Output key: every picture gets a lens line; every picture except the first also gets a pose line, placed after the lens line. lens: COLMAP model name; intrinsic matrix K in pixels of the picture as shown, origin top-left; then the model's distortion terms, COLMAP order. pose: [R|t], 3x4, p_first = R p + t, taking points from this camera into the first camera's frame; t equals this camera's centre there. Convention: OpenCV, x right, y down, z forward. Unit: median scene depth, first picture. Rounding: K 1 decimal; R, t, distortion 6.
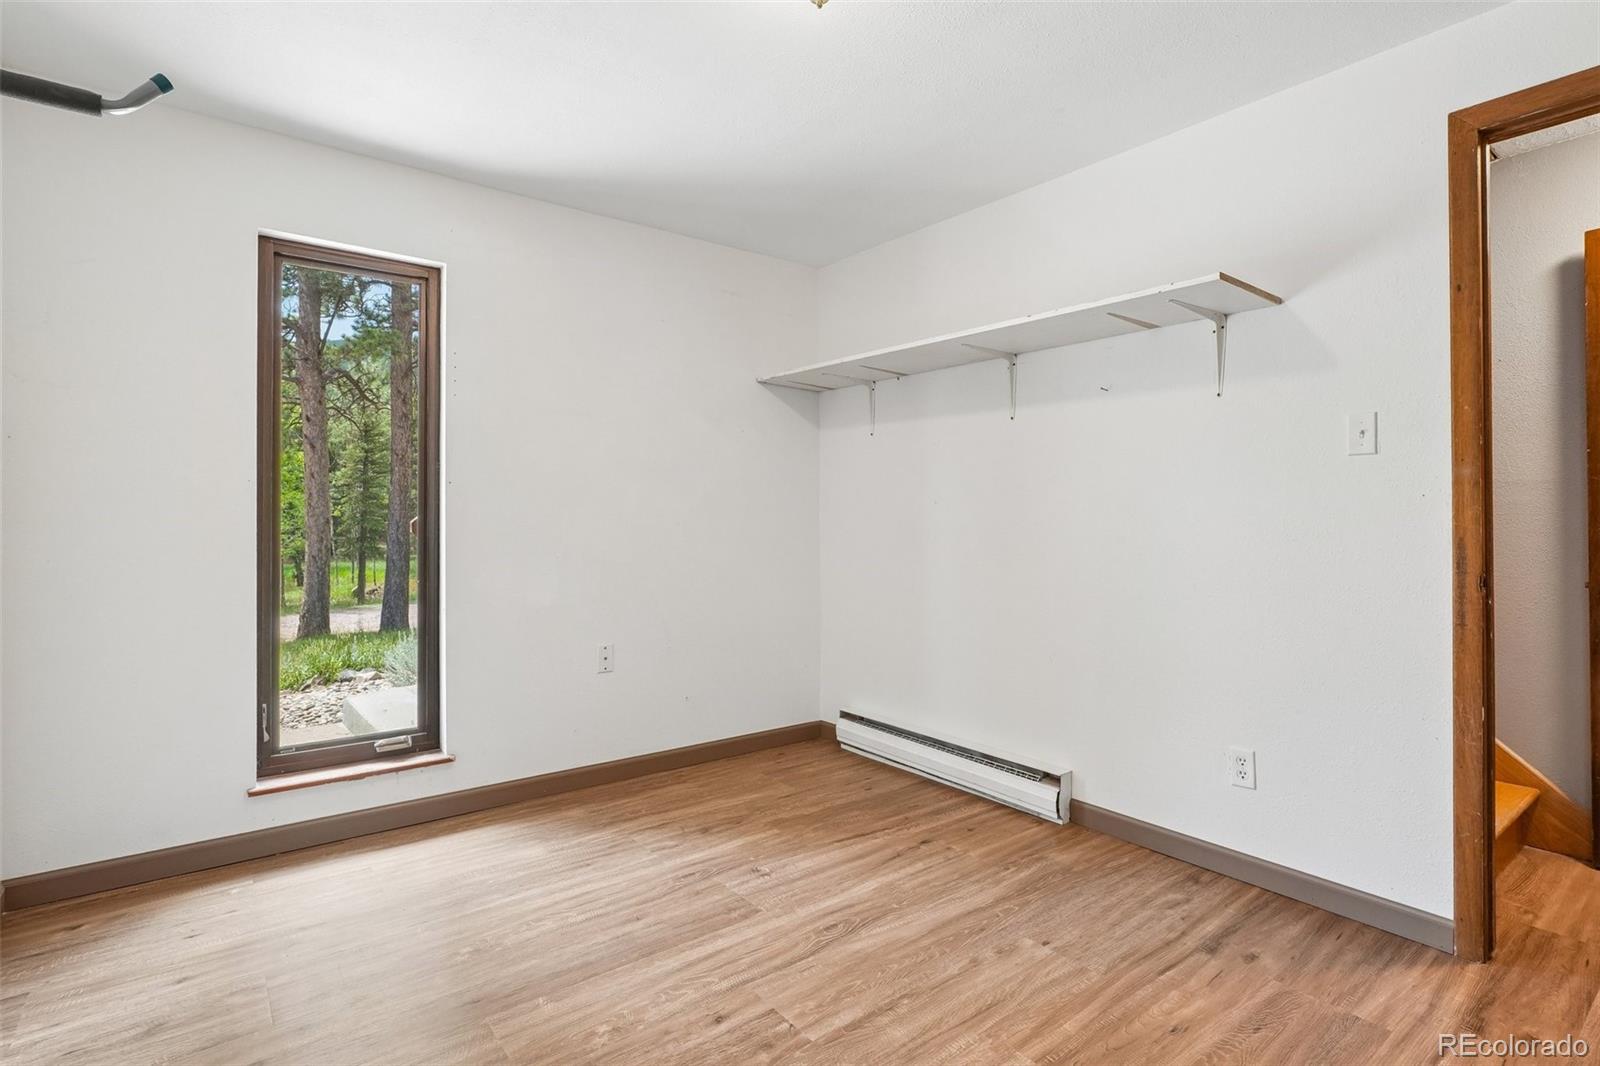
lens RADIAL K [[790.6, 0, 798.3], [0, 790.6, 528.6], [0, 0, 1]] dist [-0.038901, 0.007271]
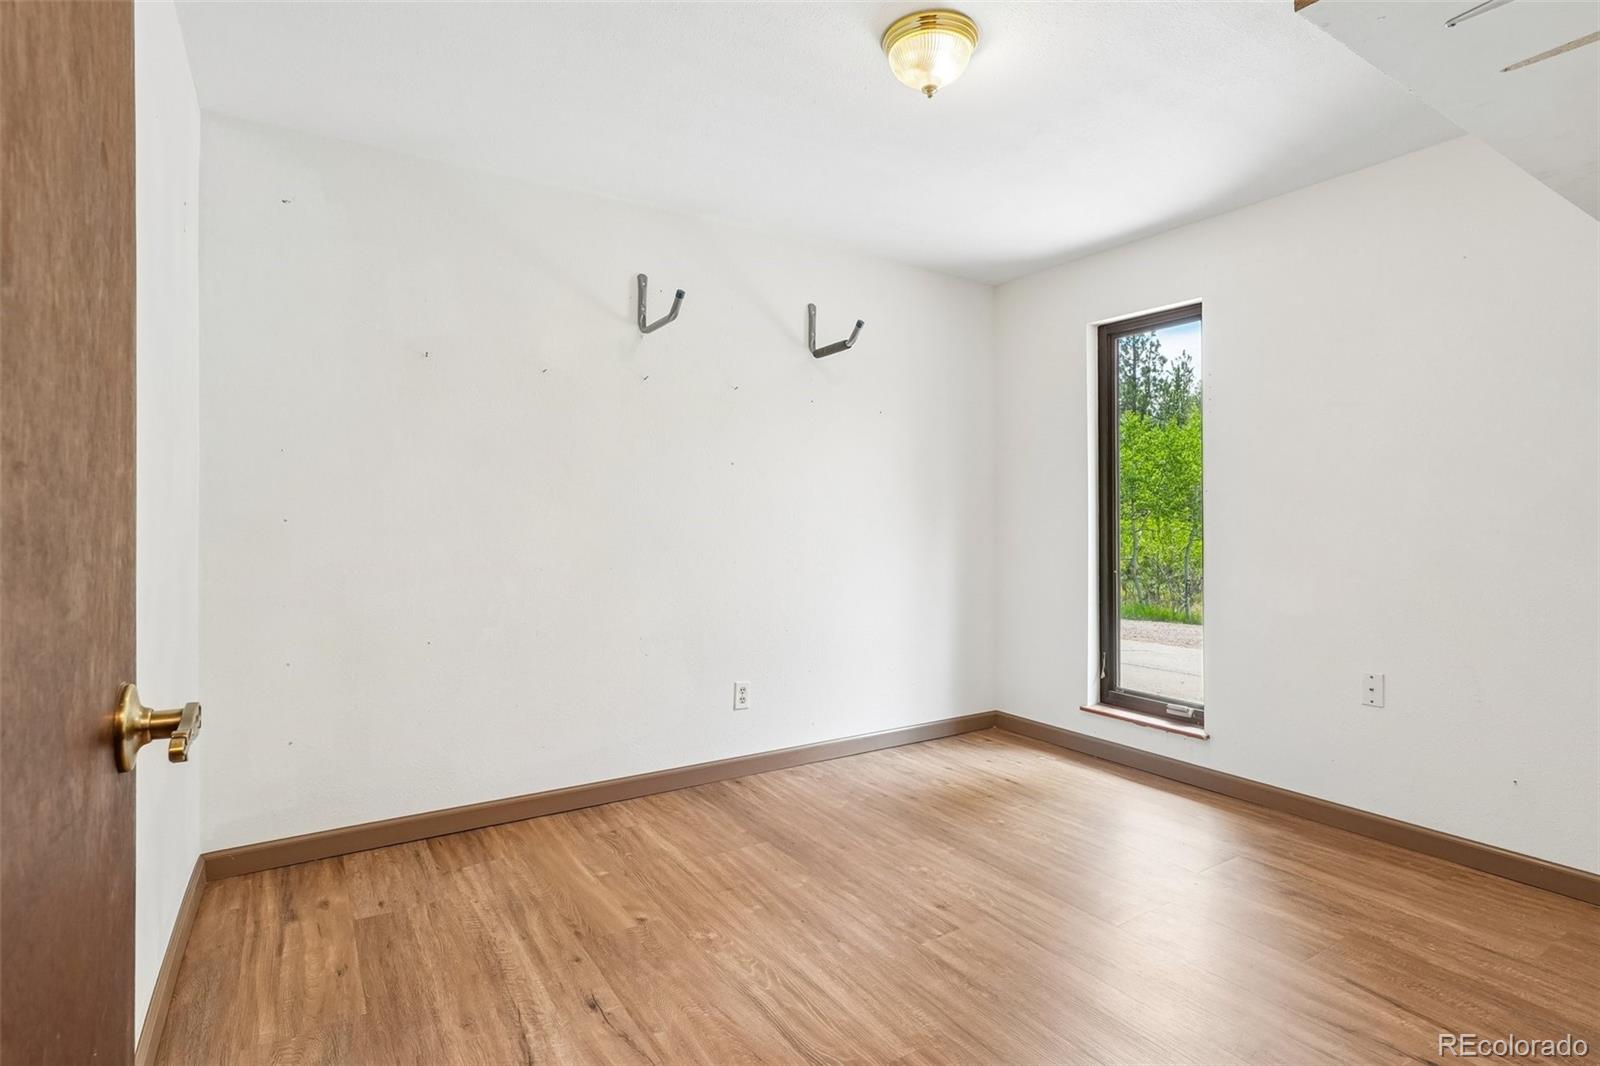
lens RADIAL K [[790.6, 0, 793.7], [0, 790.6, 523.7], [0, 0, 1]] dist [-0.038901, 0.007271]
pose [[-0.096986, 0.008065, -0.995253, 0.715782], [-0.019474, 0.999760, 0.010000, -0.011149], [0.995095, 0.020352, -0.096806, 0.509084]]
